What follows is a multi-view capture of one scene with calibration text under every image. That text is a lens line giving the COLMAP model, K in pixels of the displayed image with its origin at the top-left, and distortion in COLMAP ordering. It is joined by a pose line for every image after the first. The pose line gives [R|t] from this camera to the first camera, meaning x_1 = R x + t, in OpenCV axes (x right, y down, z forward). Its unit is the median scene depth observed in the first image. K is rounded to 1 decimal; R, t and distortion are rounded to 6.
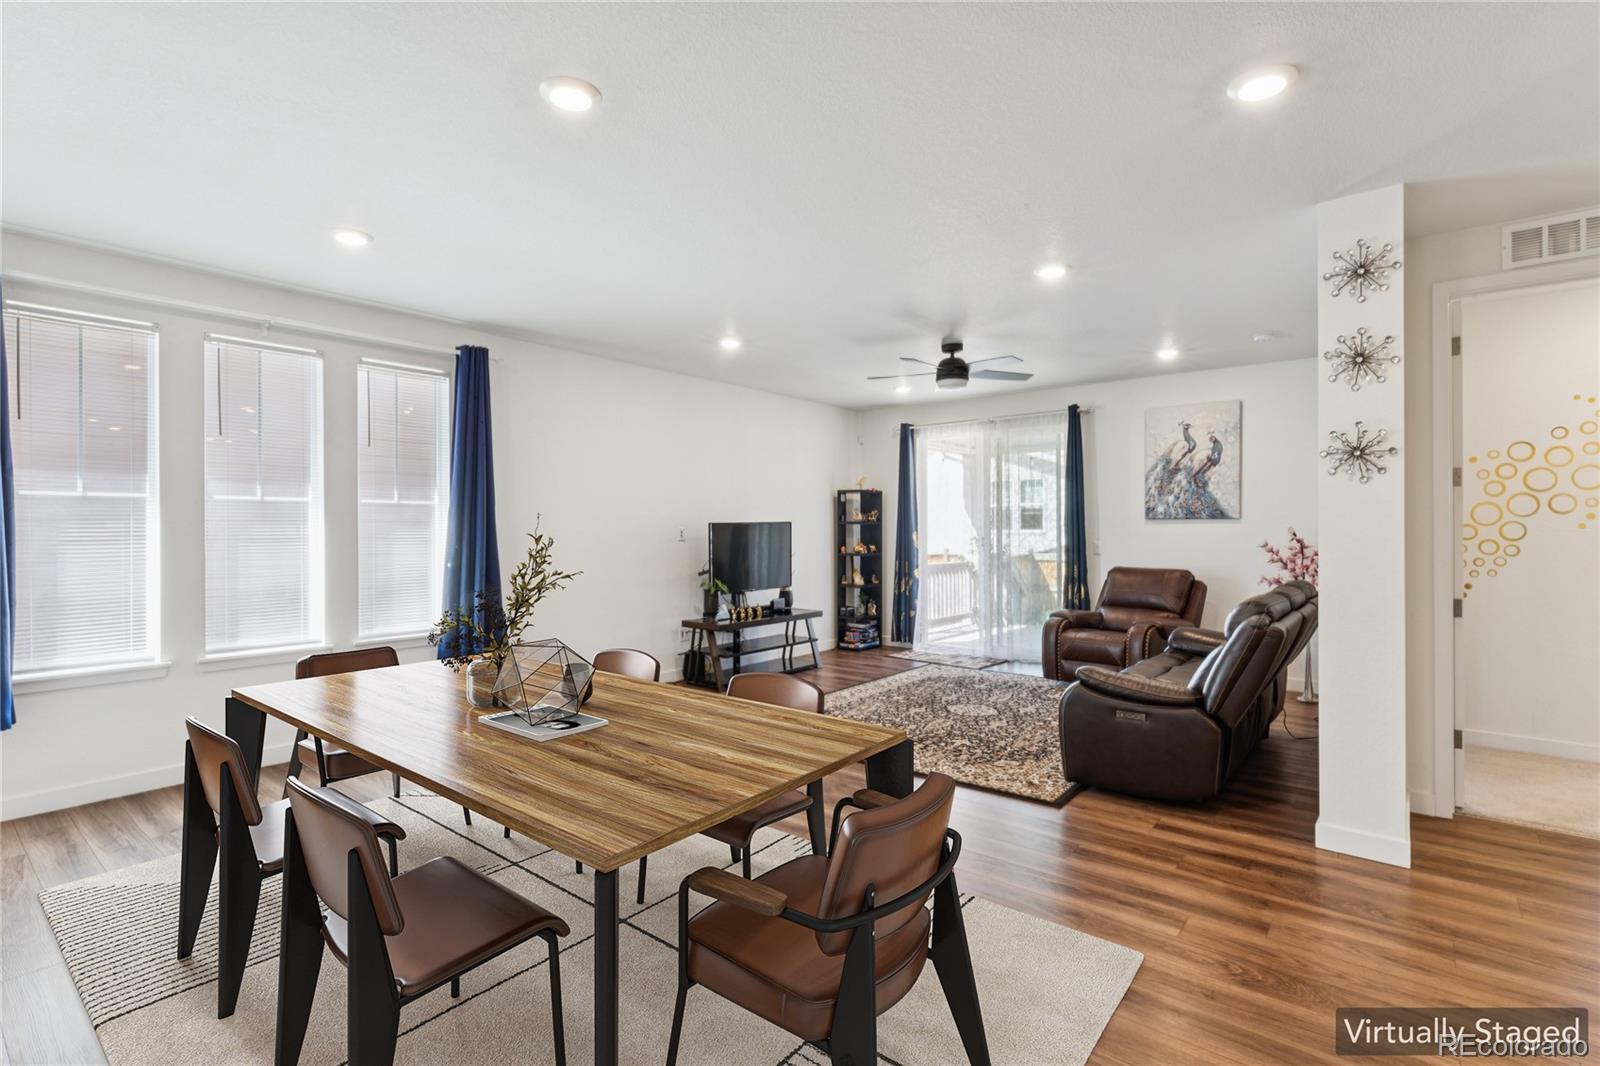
lens RADIAL K [[748.8, 0, 808.5], [0, 748.8, 527.3], [0, 0, 1]] dist [0.000424, 0.000262]
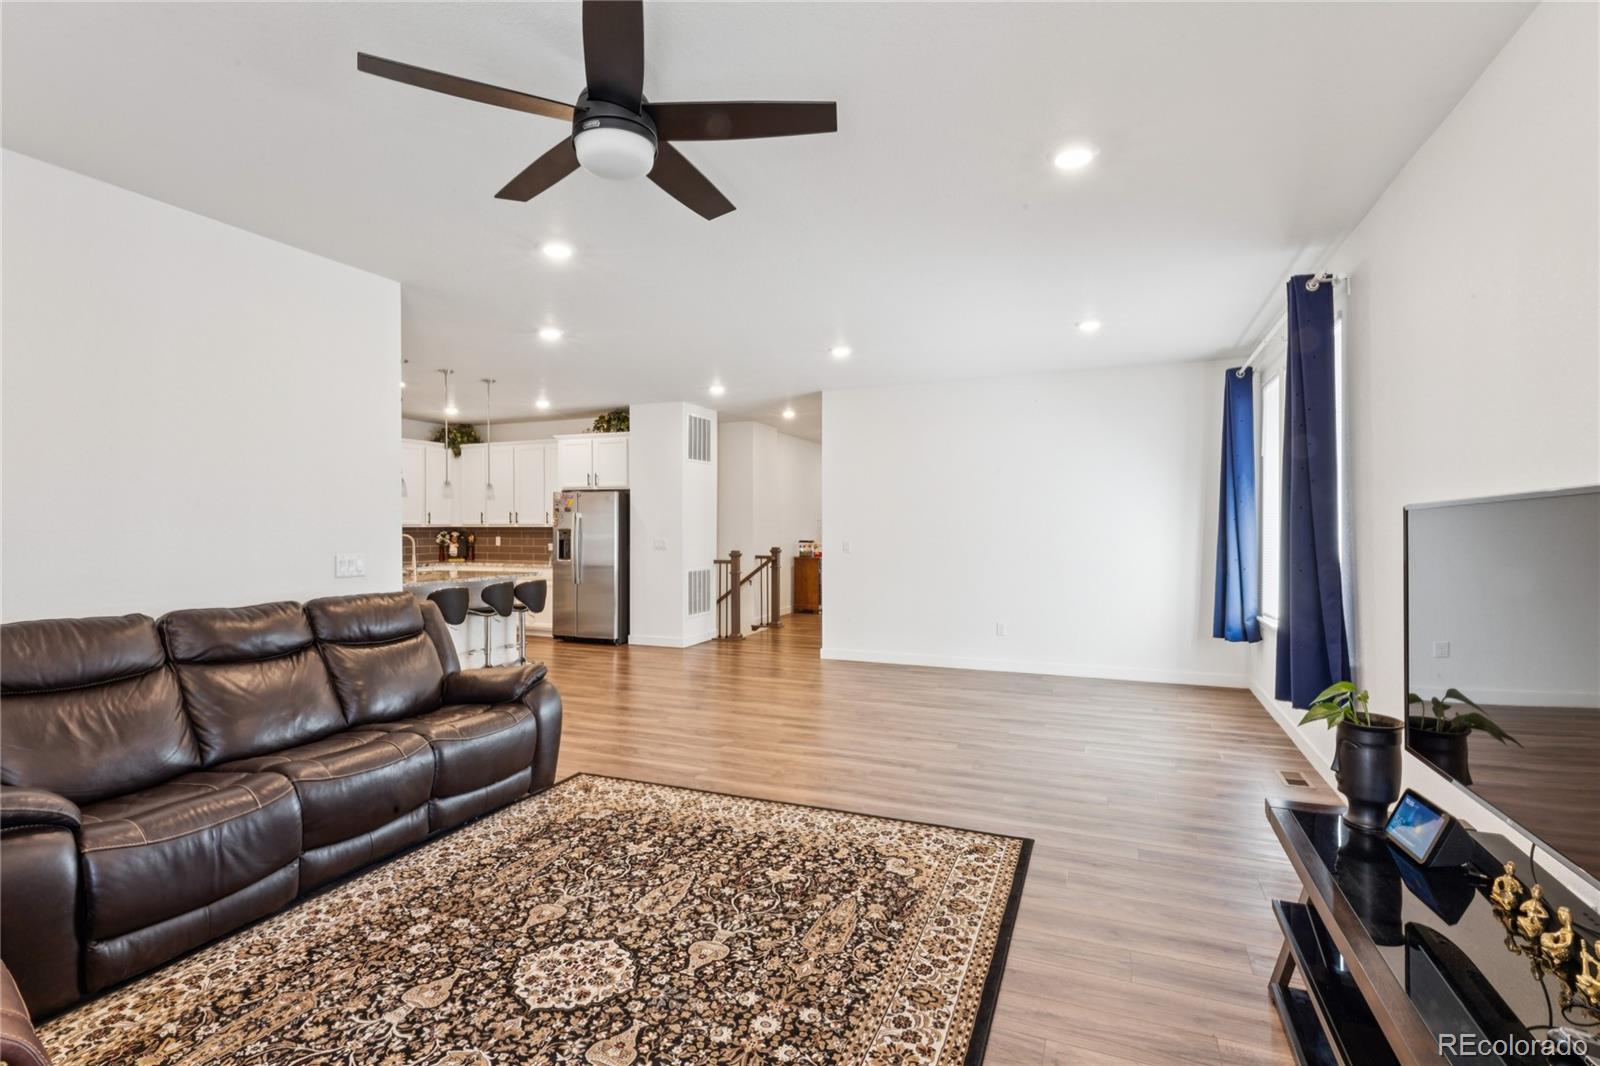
lens RADIAL K [[748.8, 0, 805.2], [0, 748.8, 533.1], [0, 0, 1]] dist [0.000424, 0.000262]
pose [[-0.959418, 0.006081, -0.281923, 0.259609], [0.004145, 0.999964, 0.007463, 0.003100], [0.281959, 0.005992, -0.959408, 1.749874]]
